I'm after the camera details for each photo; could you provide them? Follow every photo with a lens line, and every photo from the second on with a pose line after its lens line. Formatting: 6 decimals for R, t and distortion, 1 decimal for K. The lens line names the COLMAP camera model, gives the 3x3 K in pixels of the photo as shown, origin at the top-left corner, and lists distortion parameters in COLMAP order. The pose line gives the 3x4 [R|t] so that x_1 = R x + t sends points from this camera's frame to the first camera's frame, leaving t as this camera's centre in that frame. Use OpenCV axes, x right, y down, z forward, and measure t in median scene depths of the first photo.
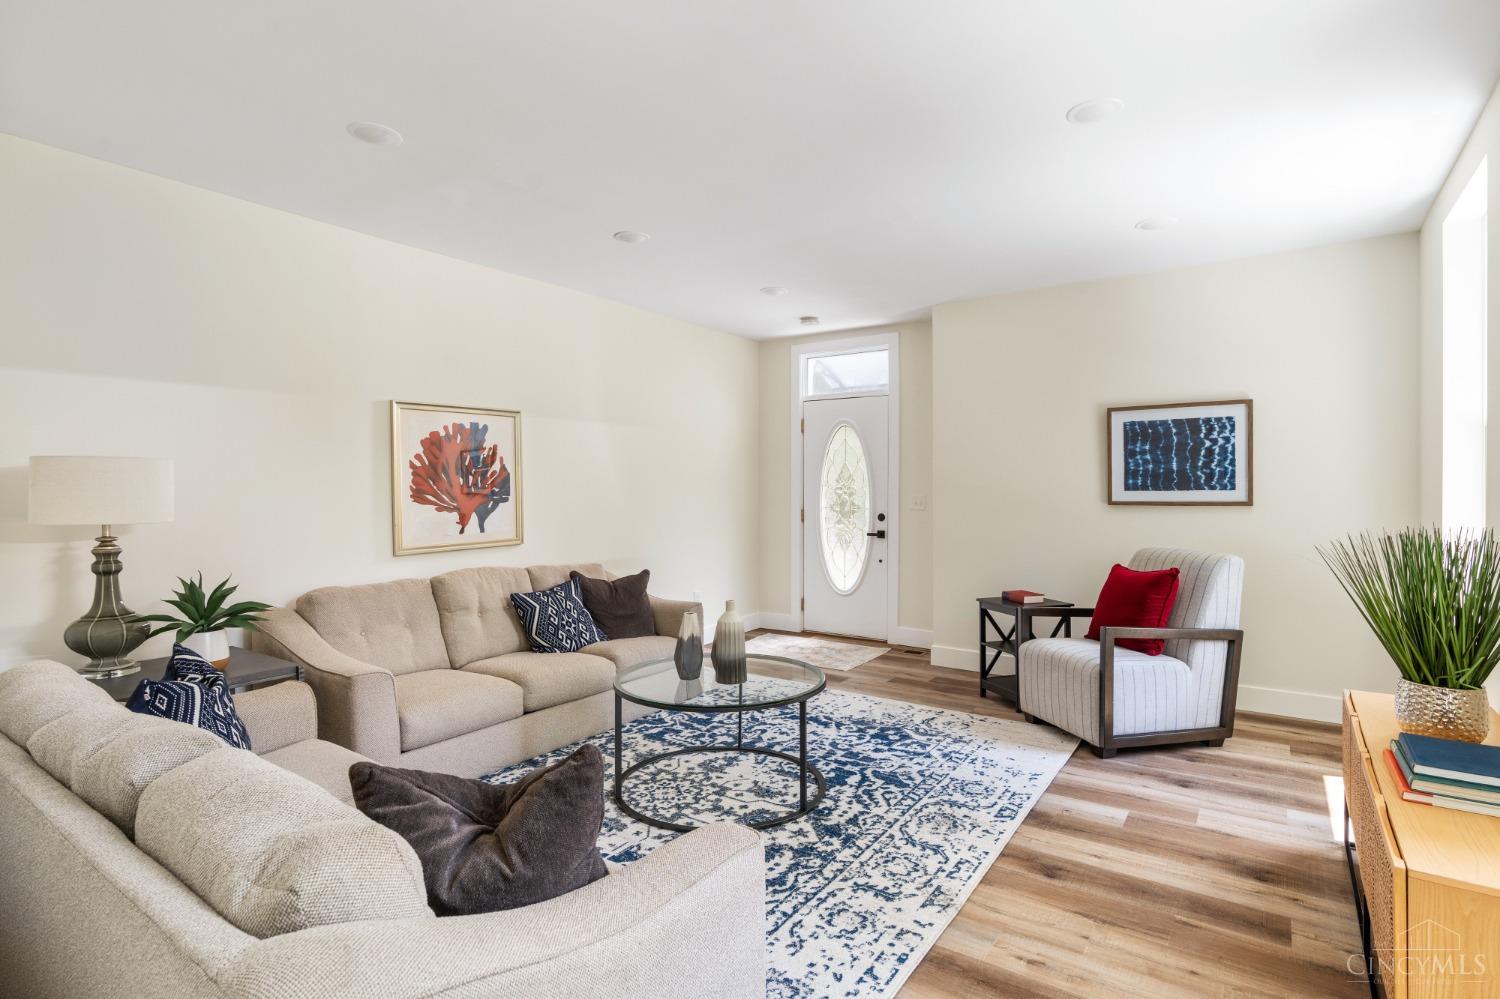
lens RADIAL K [[753.7, 0, 749.6], [0, 753.7, 494.8], [0, 0, 1]] dist [-0.000317, -0.000003]
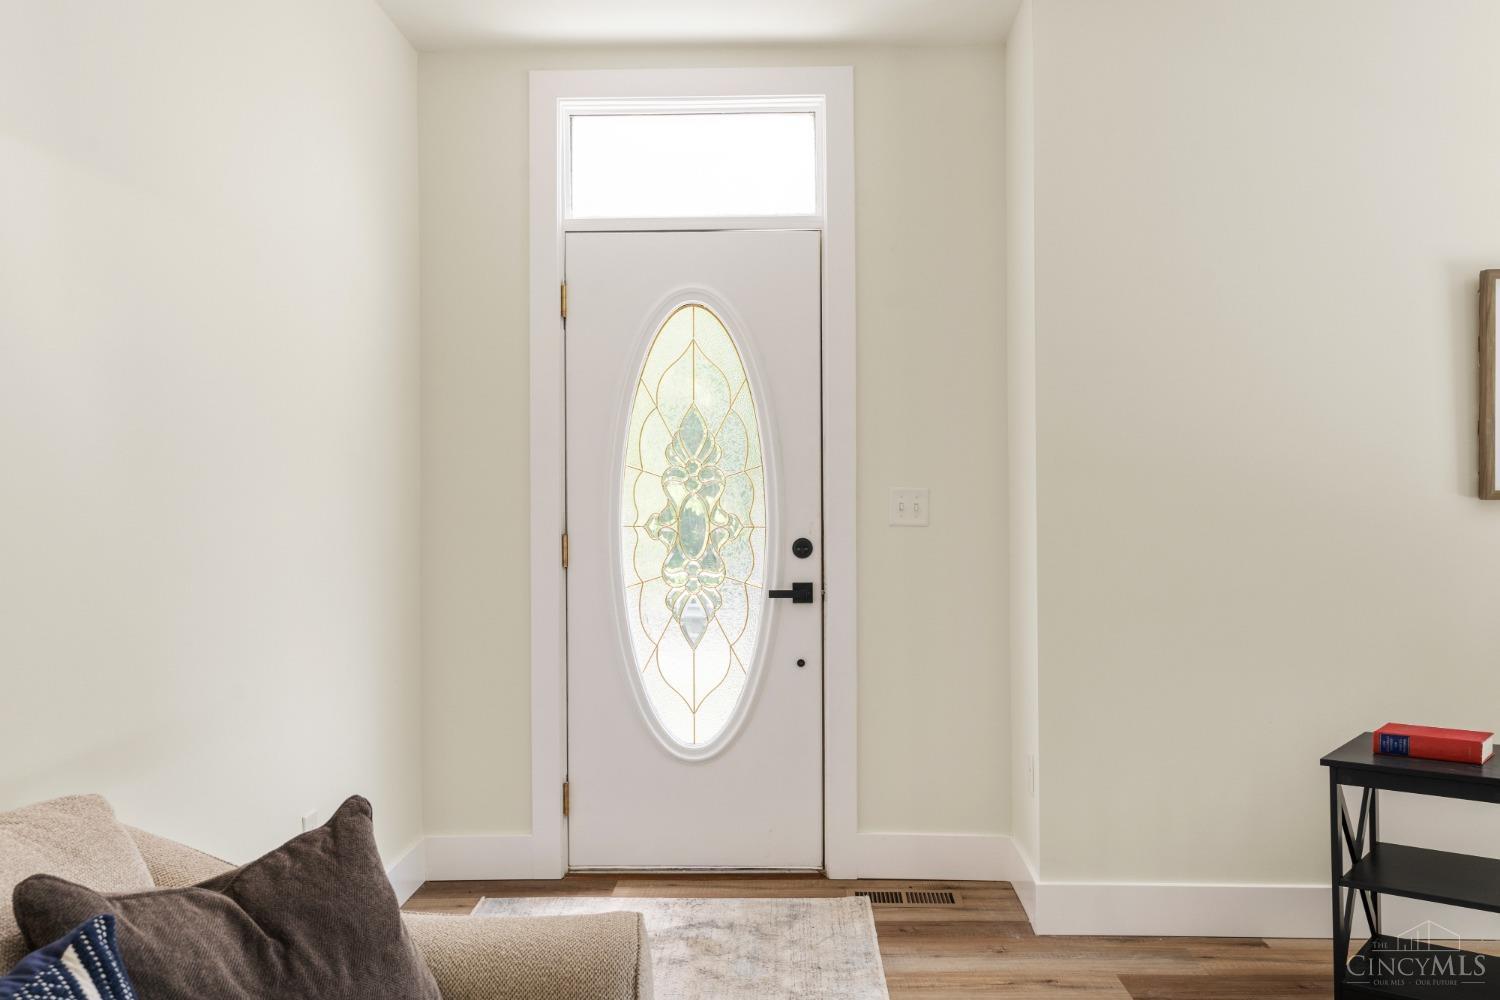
lens RADIAL K [[1222.2, 0, 749.7], [0, 1222.2, 501.4], [0, 0, 1]] dist [0.044987, 0.000721]
pose [[0.838903, 0.000328, 0.544281, -0.181510], [0.009062, 0.999853, -0.014571, 0.014700], [-0.544206, 0.017156, 0.838776, 0.485838]]
